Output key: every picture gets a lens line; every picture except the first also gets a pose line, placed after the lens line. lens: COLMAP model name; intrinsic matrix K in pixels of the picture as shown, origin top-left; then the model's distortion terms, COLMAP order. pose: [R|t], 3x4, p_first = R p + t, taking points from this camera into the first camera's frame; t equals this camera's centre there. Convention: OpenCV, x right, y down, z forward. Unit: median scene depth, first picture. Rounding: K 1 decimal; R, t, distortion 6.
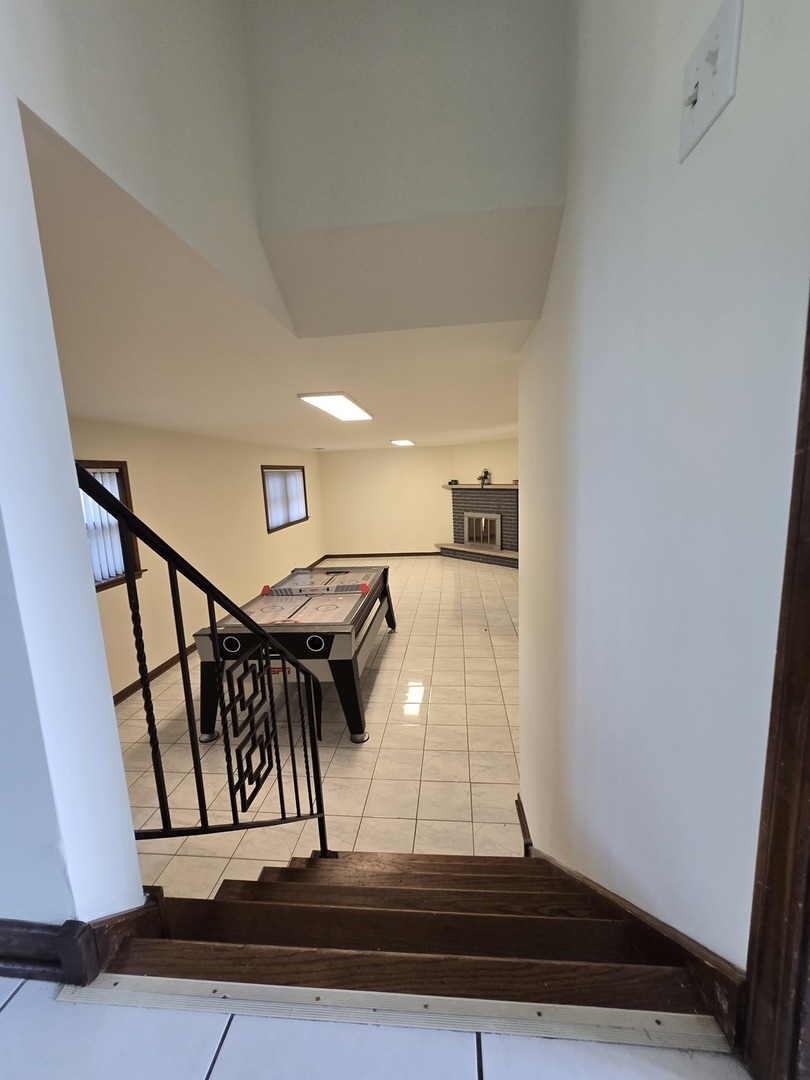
lens RADIAL K [[442.8, 0, 410.4], [0, 442.8, 541.4], [0, 0, 1]] dist [0.001708, 0.000111]
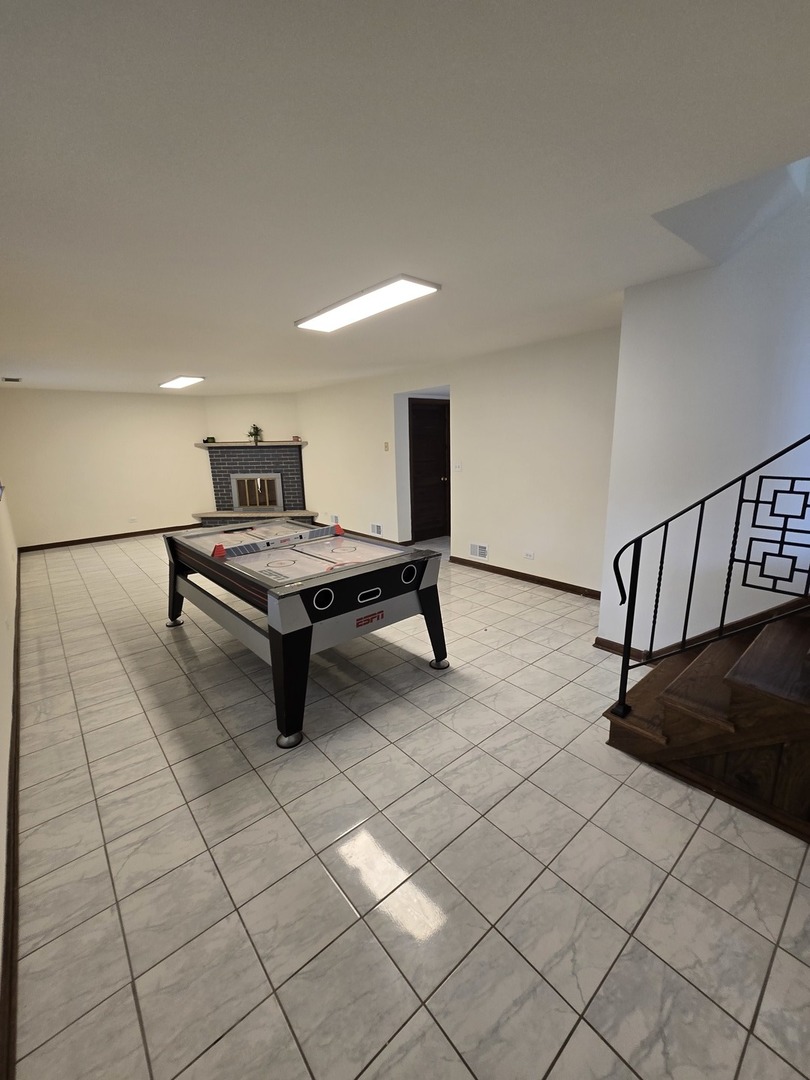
lens RADIAL K [[442.8, 0, 410.4], [0, 442.8, 541.4], [0, 0, 1]] dist [0.001708, 0.000111]
pose [[0.692368, -0.136860, 0.708446, -0.289135], [0.106741, 0.990471, 0.087024, 0.030552], [-0.713606, 0.015368, 0.700379, 0.130158]]
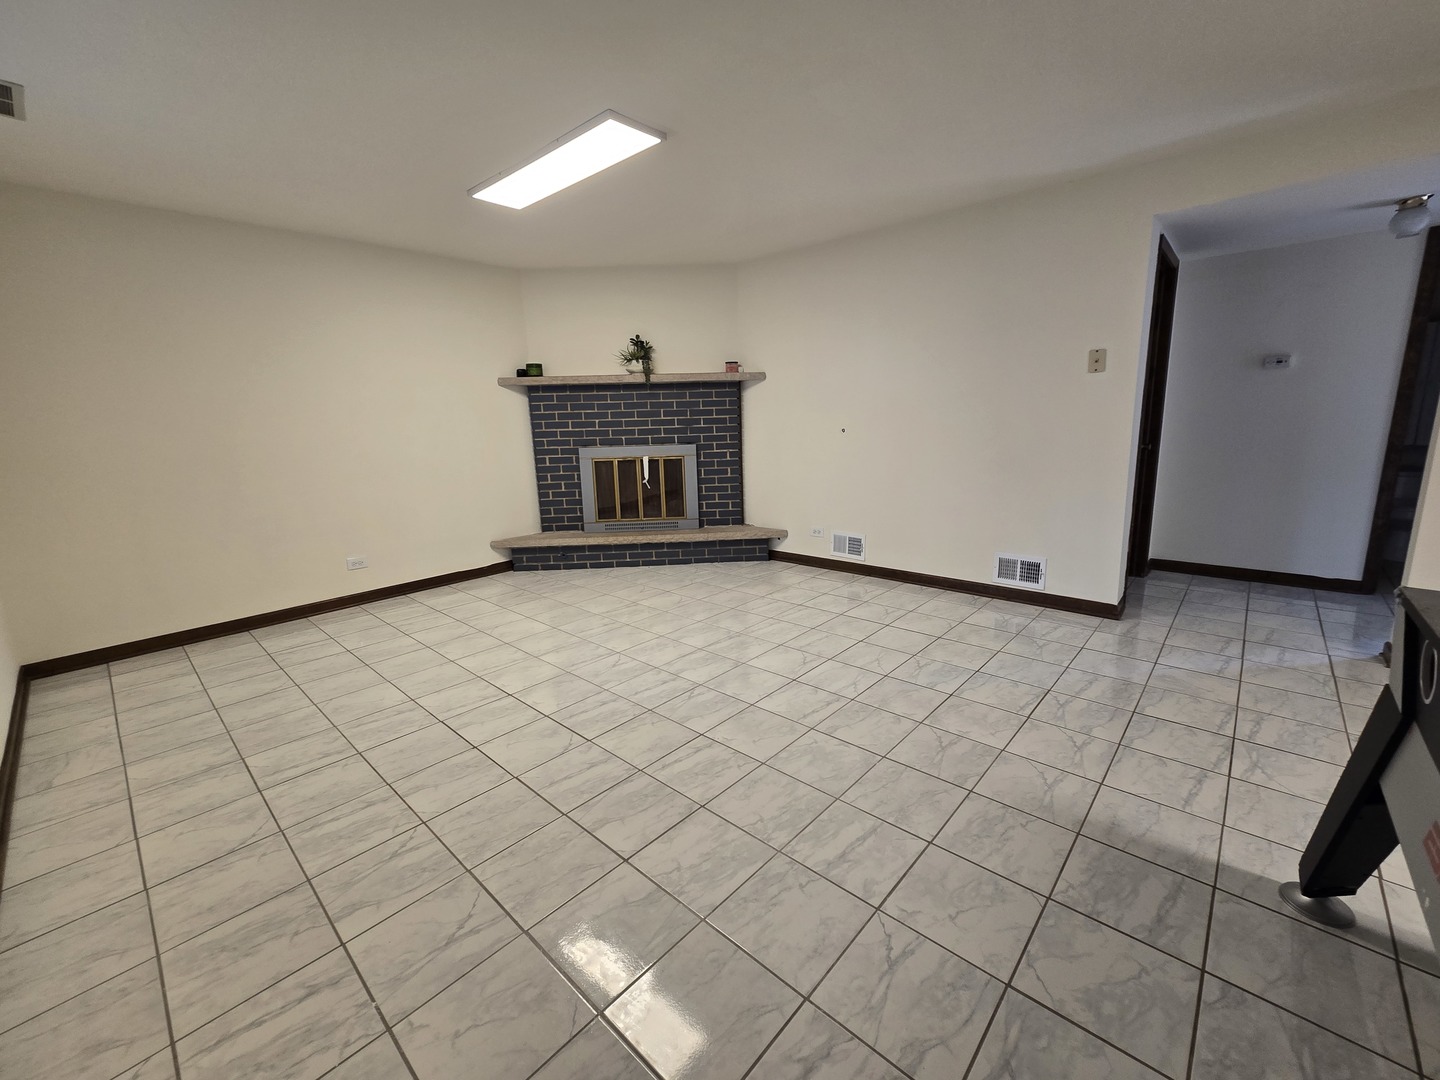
lens RADIAL K [[590.4, 0, 724.5], [0, 590.4, 536.1], [0, 0, 1]] dist [0.001708, 0.000111]
pose [[0.596931, -0.136778, 0.790548, -0.235185], [0.128663, 0.988927, 0.073949, -0.011529], [-0.791909, 0.057572, 0.607919, 0.615967]]
